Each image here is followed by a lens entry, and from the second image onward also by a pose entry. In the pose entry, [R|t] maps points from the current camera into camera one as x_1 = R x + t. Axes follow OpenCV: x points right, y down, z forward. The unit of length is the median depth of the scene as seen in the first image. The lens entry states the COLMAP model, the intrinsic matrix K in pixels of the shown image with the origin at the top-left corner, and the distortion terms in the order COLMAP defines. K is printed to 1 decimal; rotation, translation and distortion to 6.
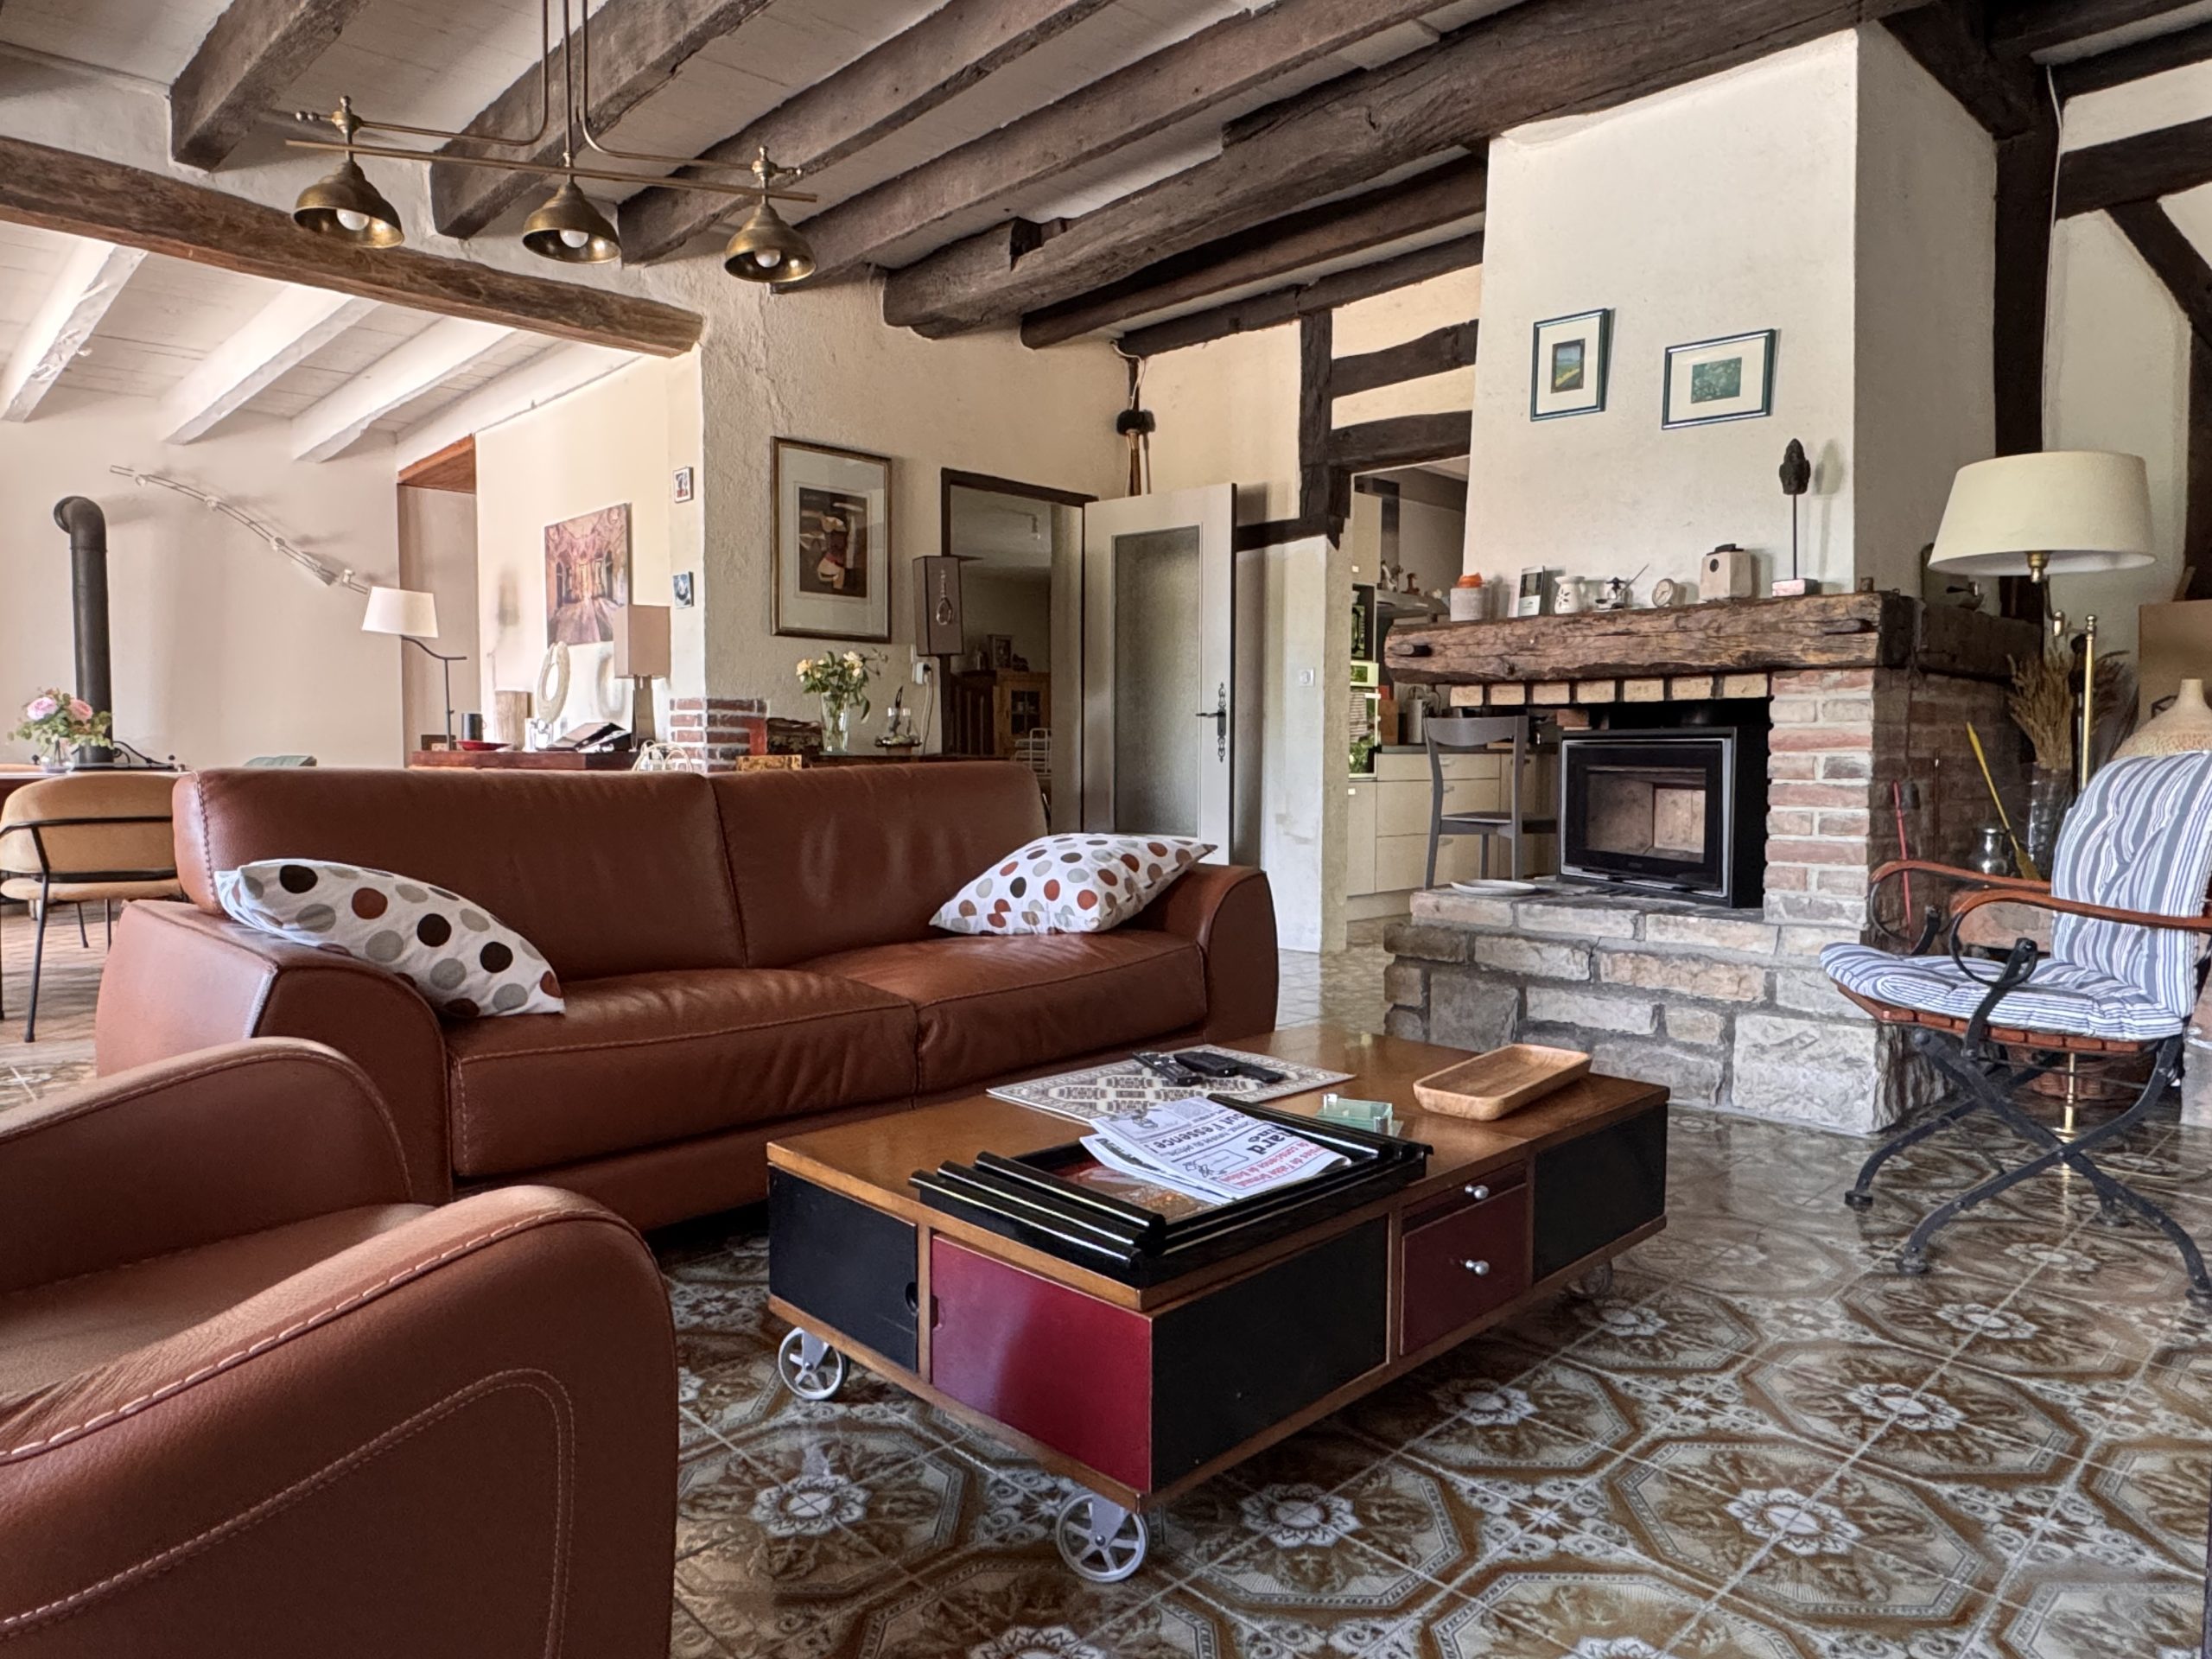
lens RADIAL K [[1375.4, 0, 1098.1], [0, 1375.4, 830.0], [0, 0, 1]] dist [-0.005129, -0.000382]
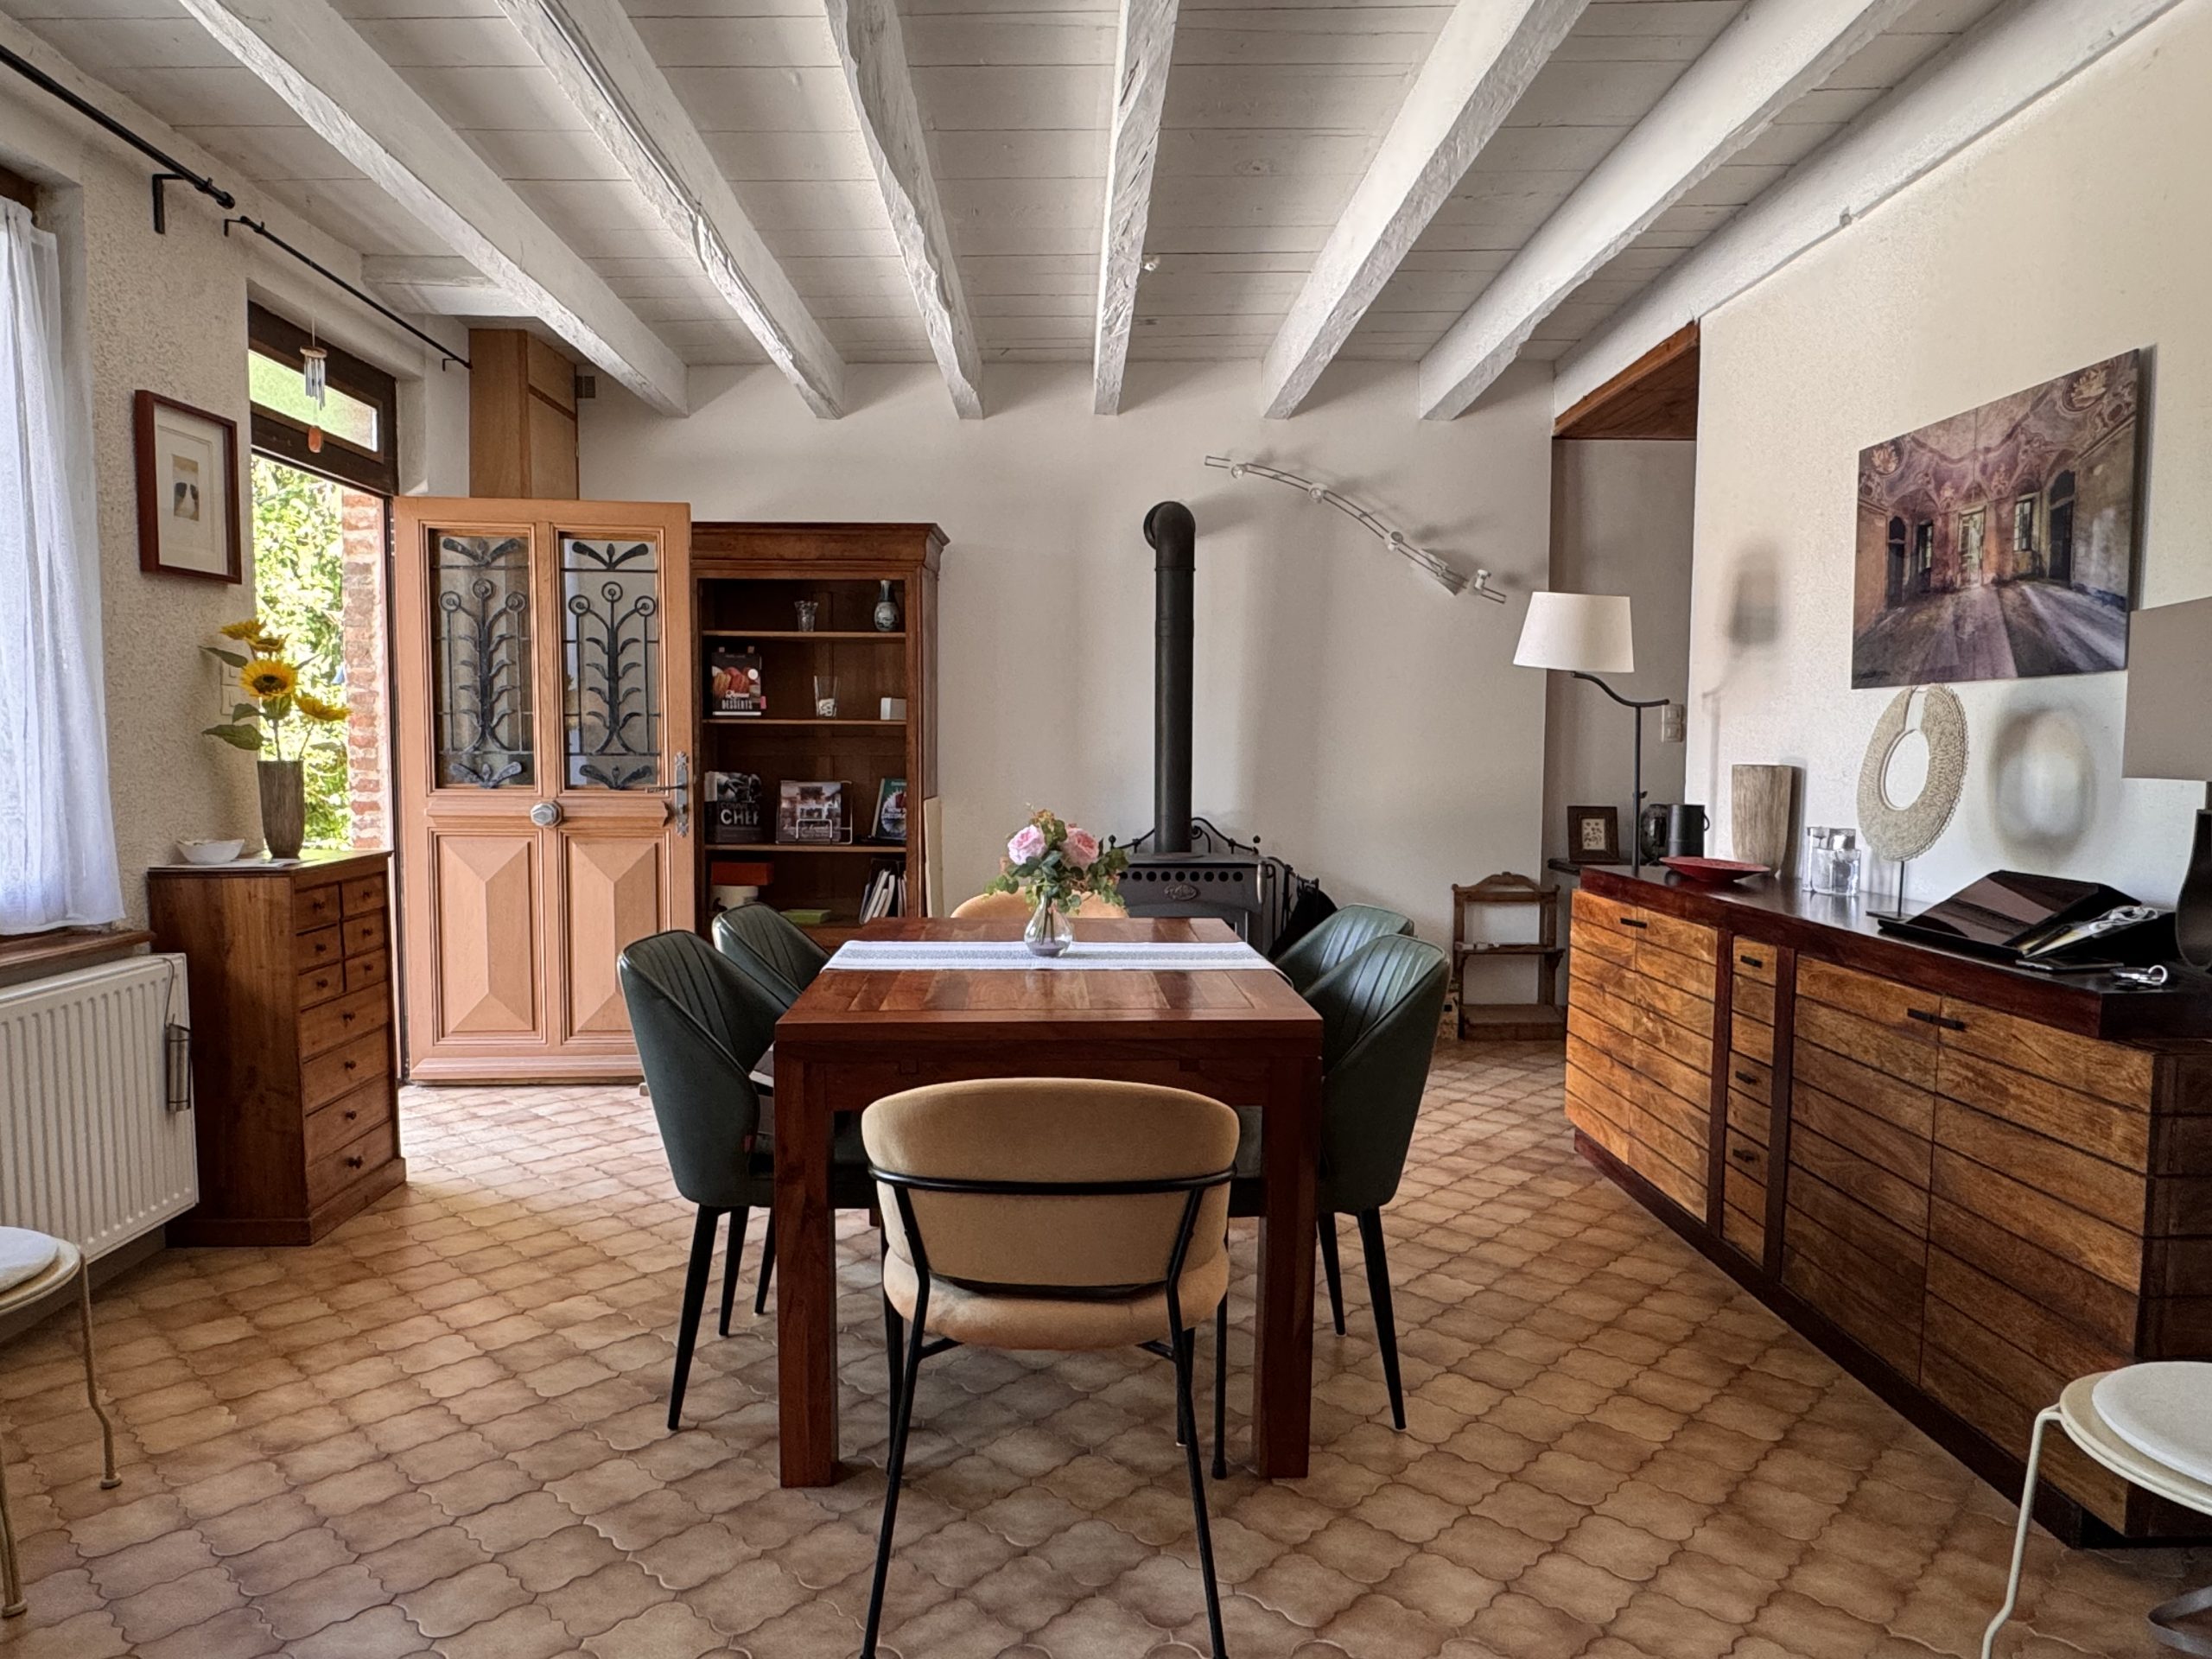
lens RADIAL K [[1375.4, 0, 1101.1], [0, 1375.4, 837.2], [0, 0, 1]] dist [-0.005129, -0.000382]
pose [[0.741139, 0.047731, -0.669652, -0.247998], [-0.040397, 0.998833, 0.026485, -0.074399], [0.670135, 0.007422, 0.742202, 0.406871]]
